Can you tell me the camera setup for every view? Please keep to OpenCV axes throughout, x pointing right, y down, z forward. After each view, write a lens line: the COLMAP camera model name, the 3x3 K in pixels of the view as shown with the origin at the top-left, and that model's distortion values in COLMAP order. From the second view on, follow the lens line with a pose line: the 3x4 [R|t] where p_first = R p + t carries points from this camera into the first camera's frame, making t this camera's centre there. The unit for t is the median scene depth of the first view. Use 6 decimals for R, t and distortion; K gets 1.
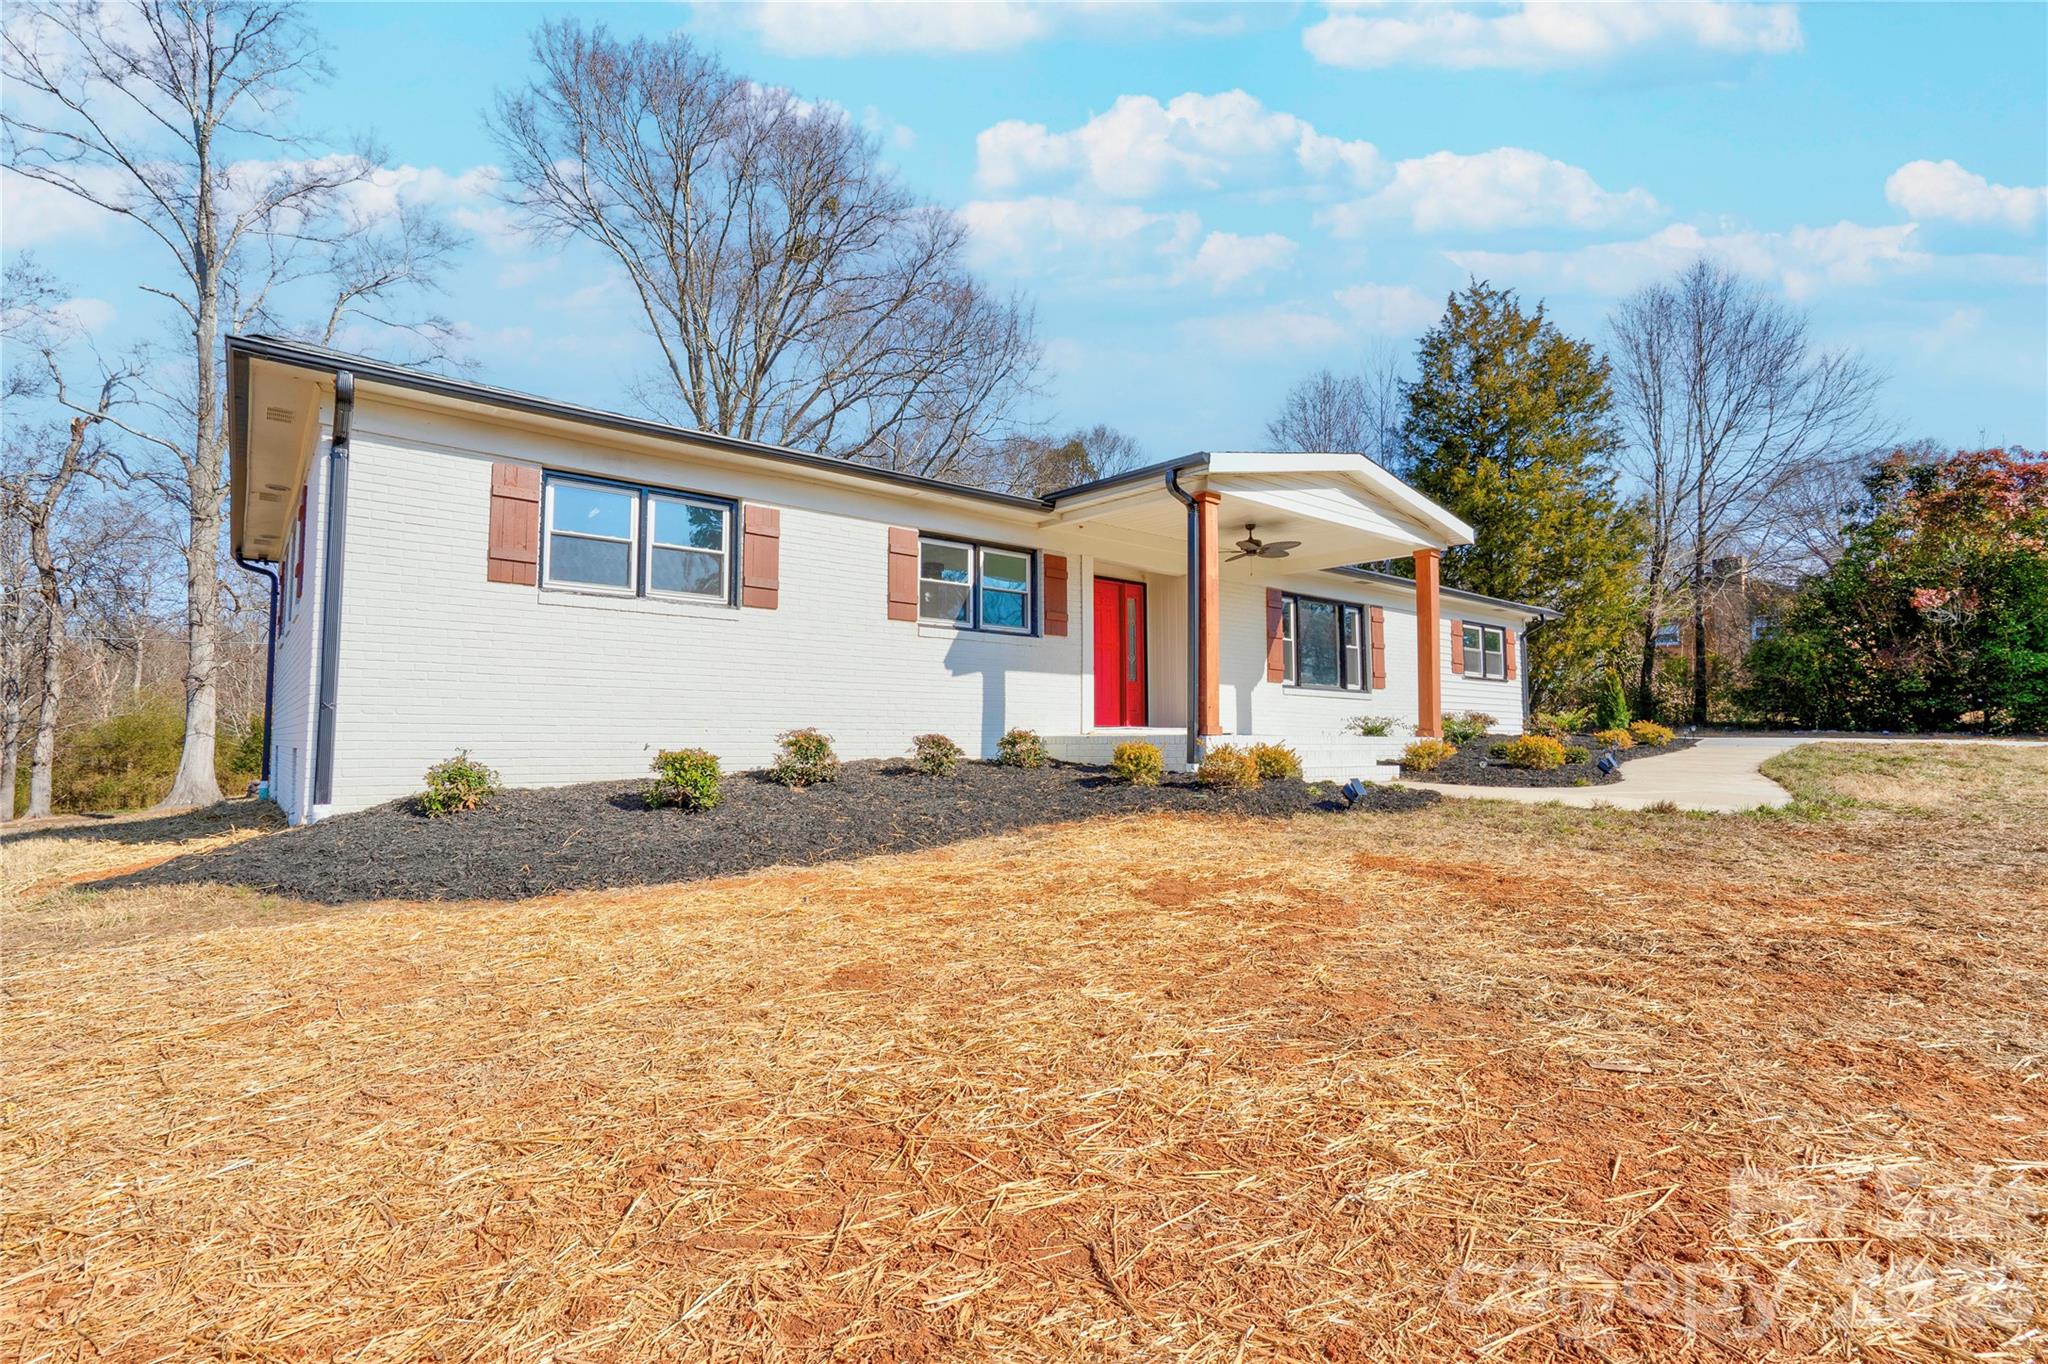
lens RADIAL K [[971.7, 0, 1024.0], [0, 971.7, 682.0], [0, 0, 1]] dist [0.004693, 0.000838]
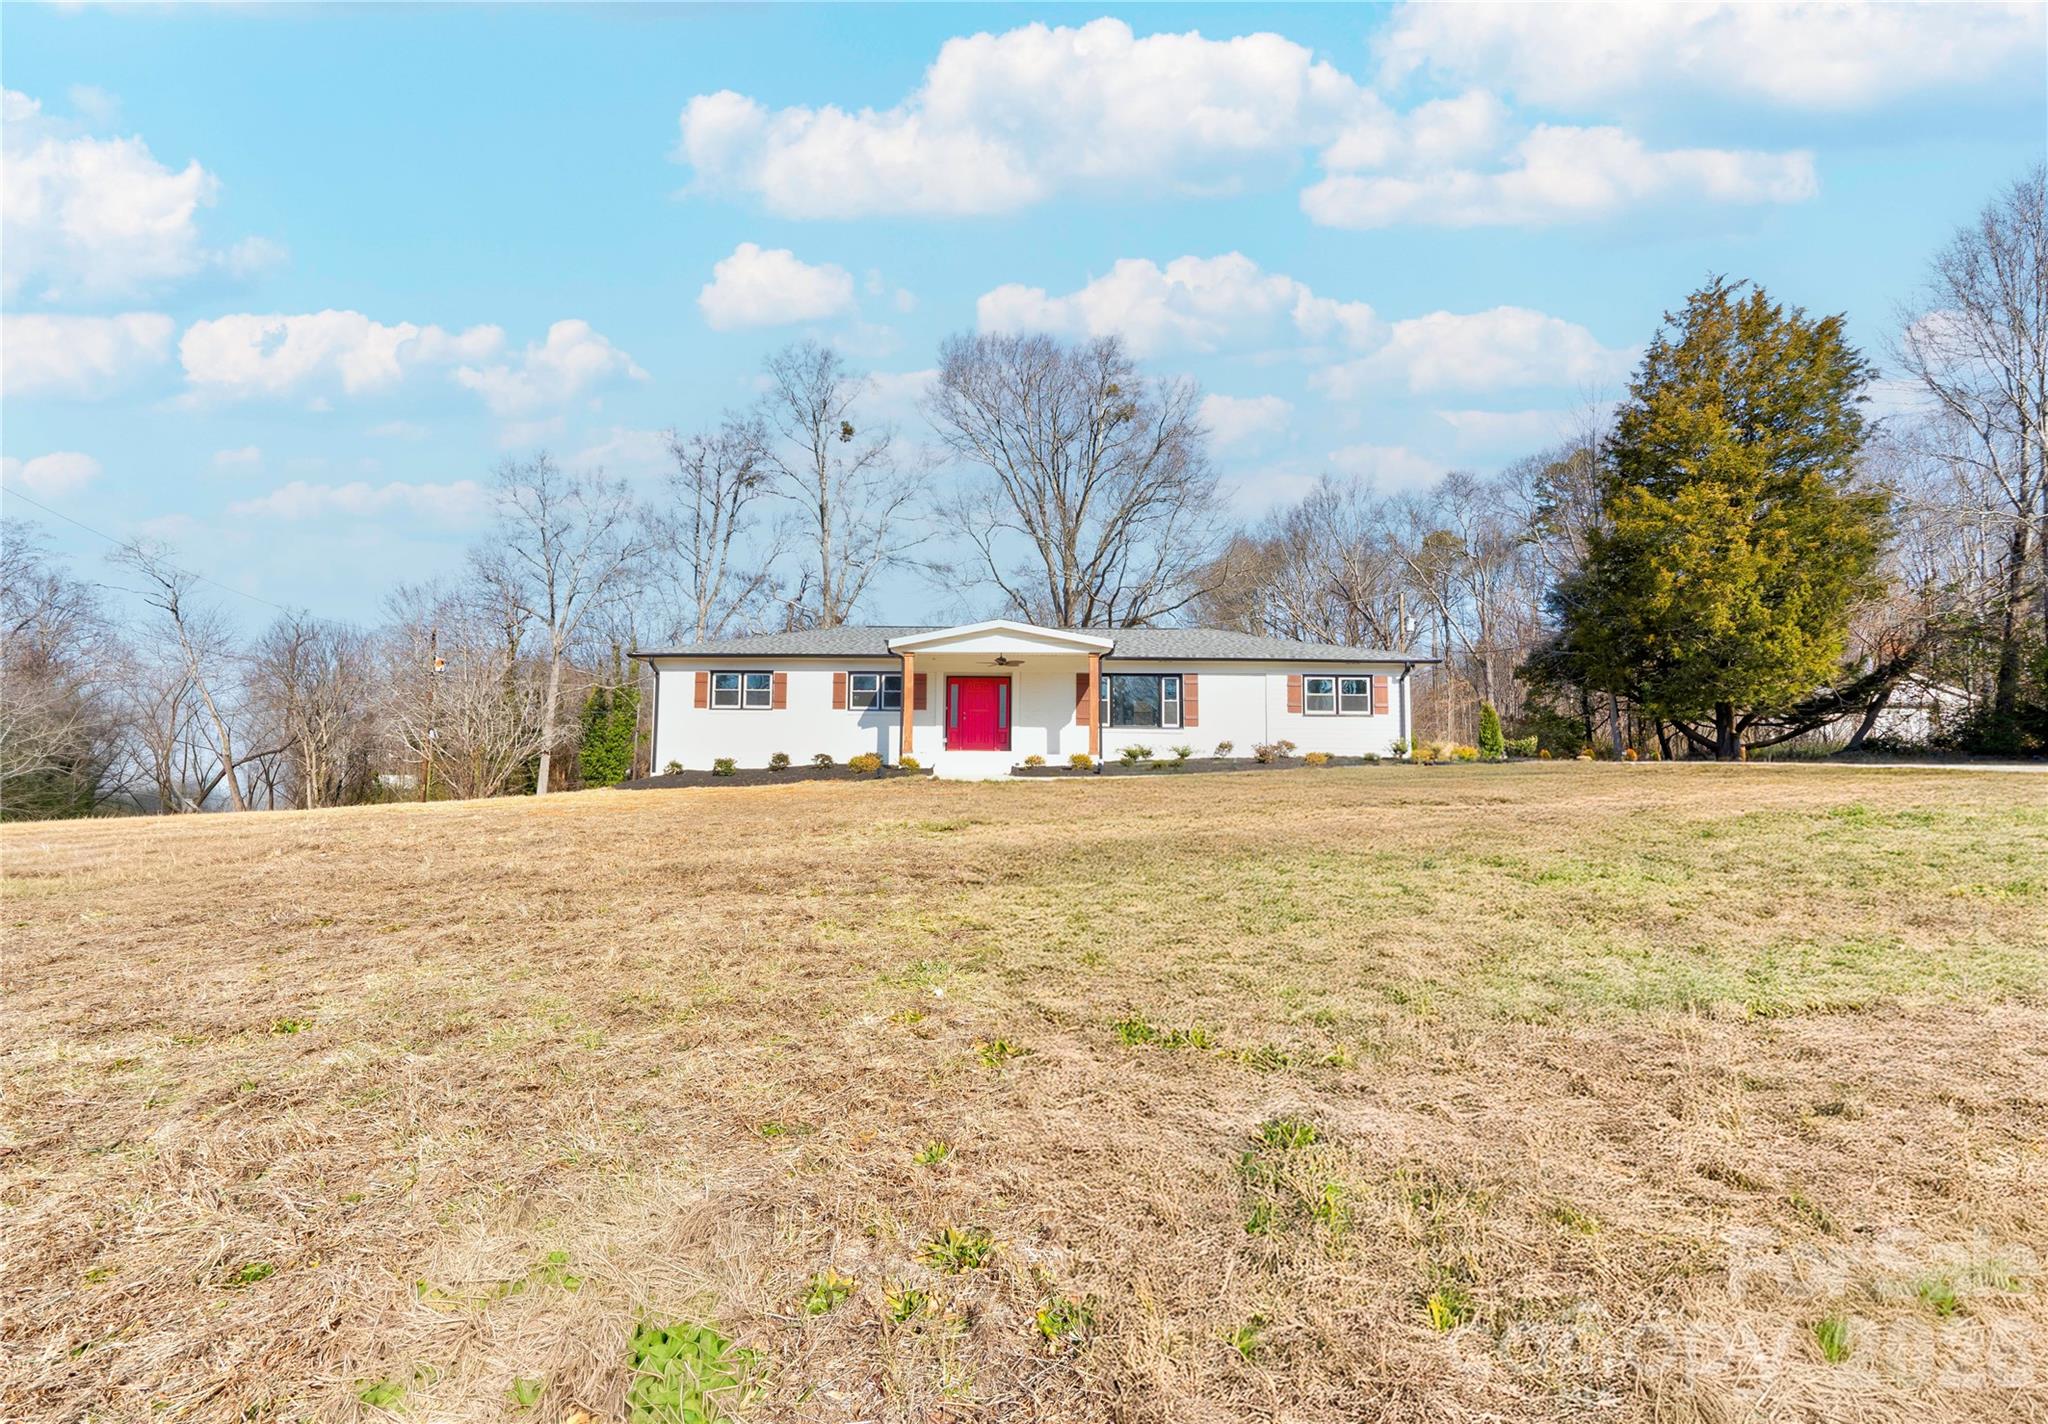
lens RADIAL K [[949.8, 0, 1024.0], [0, 949.8, 712.0], [0, 0, 1]] dist [0.032253, 0.000210]
pose [[0.738408, -0.030906, -0.673646, 1.651326], [0.031789, 0.999434, -0.011007, -0.011631], [0.673605, -0.013287, 0.738972, -0.430546]]
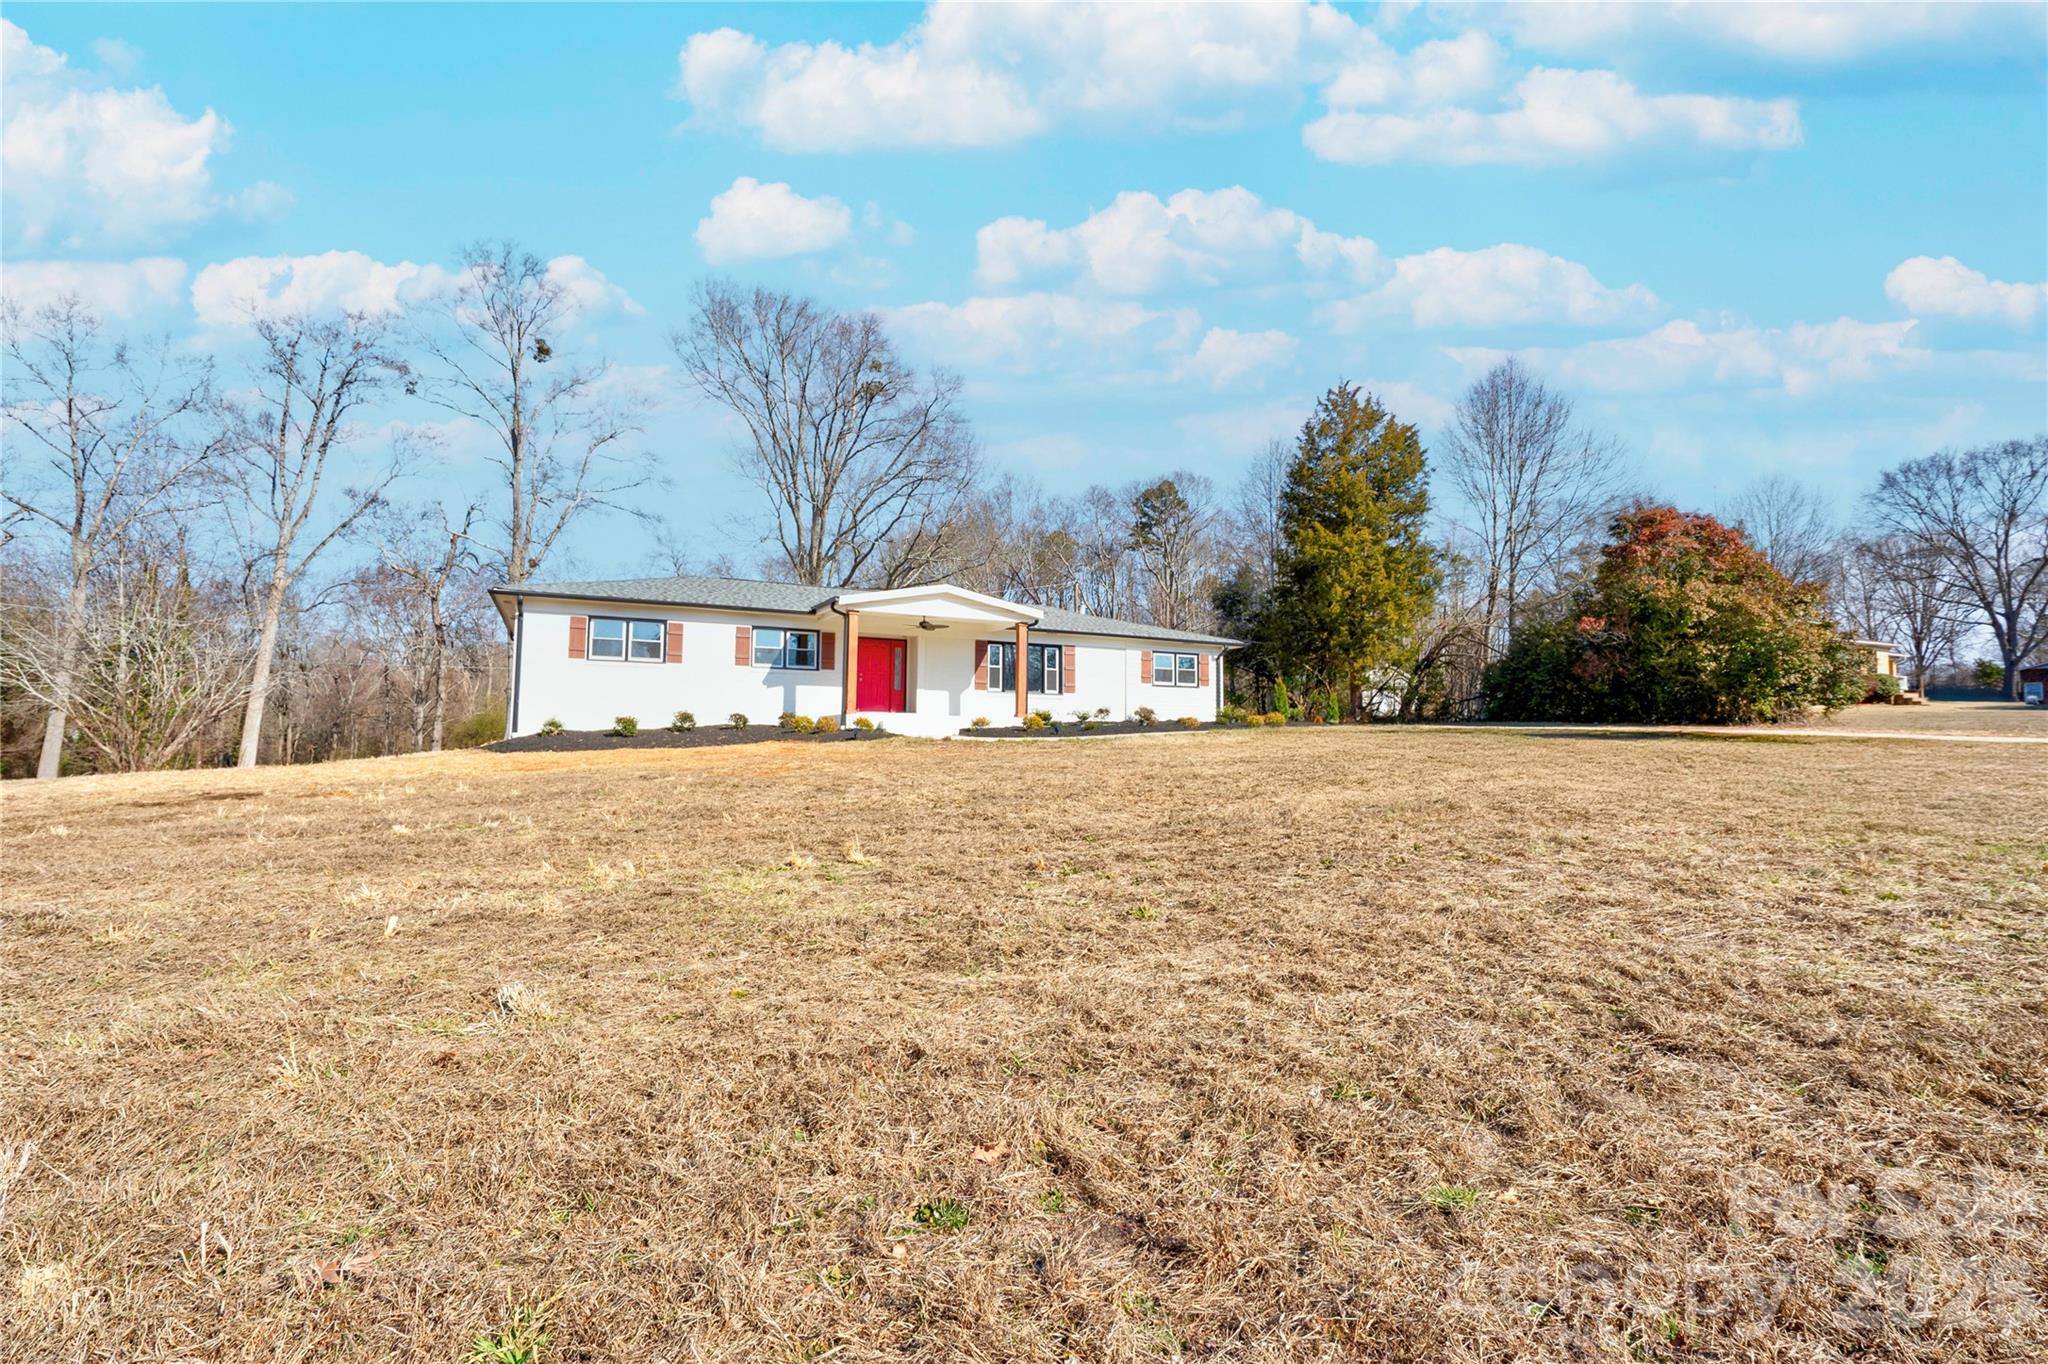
lens RADIAL K [[942.0, 0, 1016.5], [0, 942.0, 677.0], [0, 0, 1]] dist [-0.010498, 0.012574]
pose [[0.973005, -0.008531, -0.230626, 0.914082], [0.006355, 0.999928, -0.010179, -0.007478], [0.230696, 0.008439, 0.972989, -0.924274]]
